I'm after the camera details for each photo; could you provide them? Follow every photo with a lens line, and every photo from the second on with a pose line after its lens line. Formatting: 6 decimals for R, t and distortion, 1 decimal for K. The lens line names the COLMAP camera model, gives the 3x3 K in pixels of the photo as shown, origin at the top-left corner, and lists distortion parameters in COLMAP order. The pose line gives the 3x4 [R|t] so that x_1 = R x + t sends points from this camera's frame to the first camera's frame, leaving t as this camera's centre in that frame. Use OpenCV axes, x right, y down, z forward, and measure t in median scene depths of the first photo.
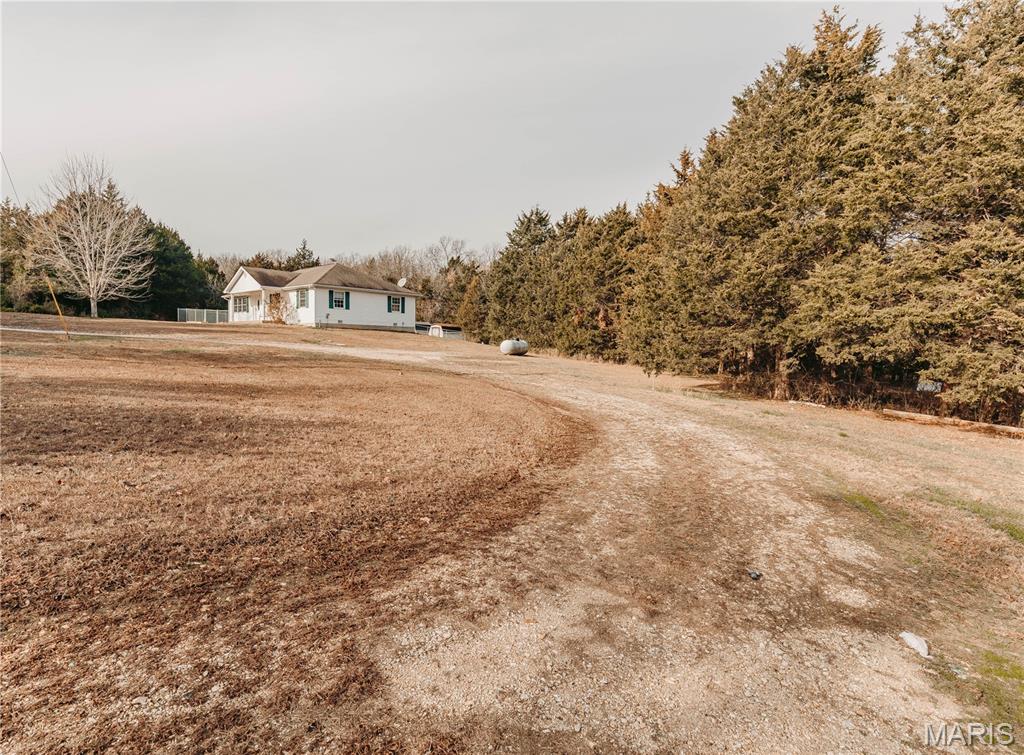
lens RADIAL K [[531.3, 0, 454.4], [0, 531.3, 379.4], [0, 0, 1]] dist [0.009300, -0.002212]
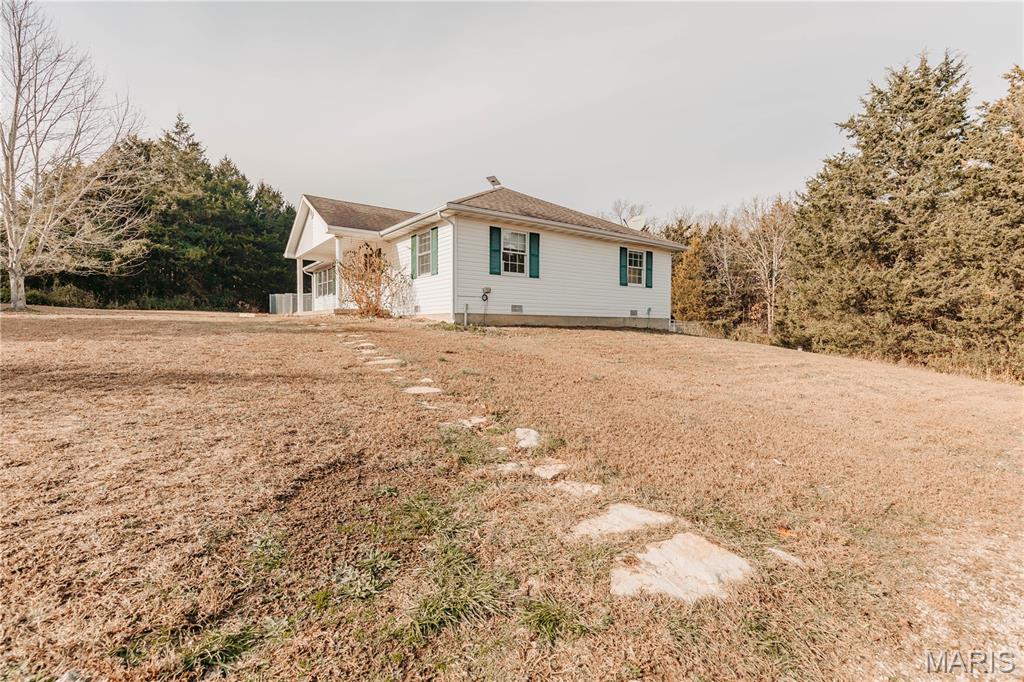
lens RADIAL K [[465.6, 0, 513.4], [0, 465.6, 343.9], [0, 0, 1]] dist [0.008065, -0.000706]
pose [[0.989184, -0.004700, -0.146607, -0.173162], [-0.000216, 0.999439, -0.033500, -0.074170], [0.146682, 0.033169, 0.988627, 0.685824]]
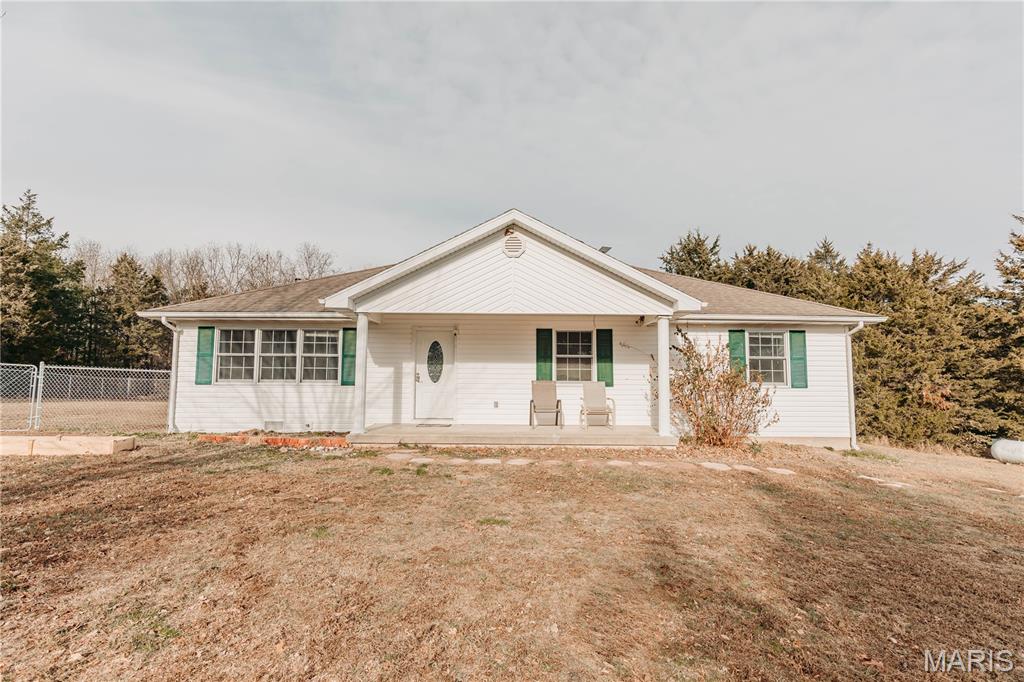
lens RADIAL K [[465.6, 0, 513.4], [0, 465.6, 343.9], [0, 0, 1]] dist [0.008065, -0.000706]
pose [[0.696820, 0.040998, 0.716073, -0.602630], [0.051729, 0.992892, -0.107186, -0.141702], [-0.715378, 0.111731, 0.689747, 0.942311]]
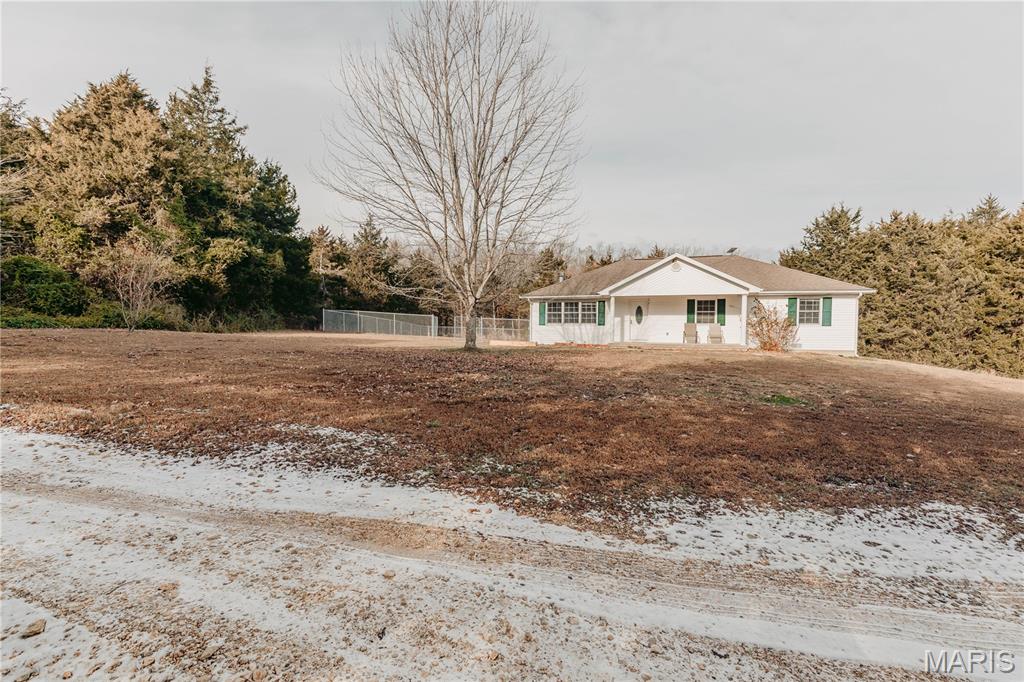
lens RADIAL K [[464.7, 0, 509.4], [0, 464.7, 345.1], [0, 0, 1]] dist [0.008396, -0.002160]
pose [[0.901713, -0.025443, 0.431586, -0.872695], [0.036021, 0.999217, -0.016354, -0.118207], [-0.430832, 0.030292, 0.901923, 0.672075]]
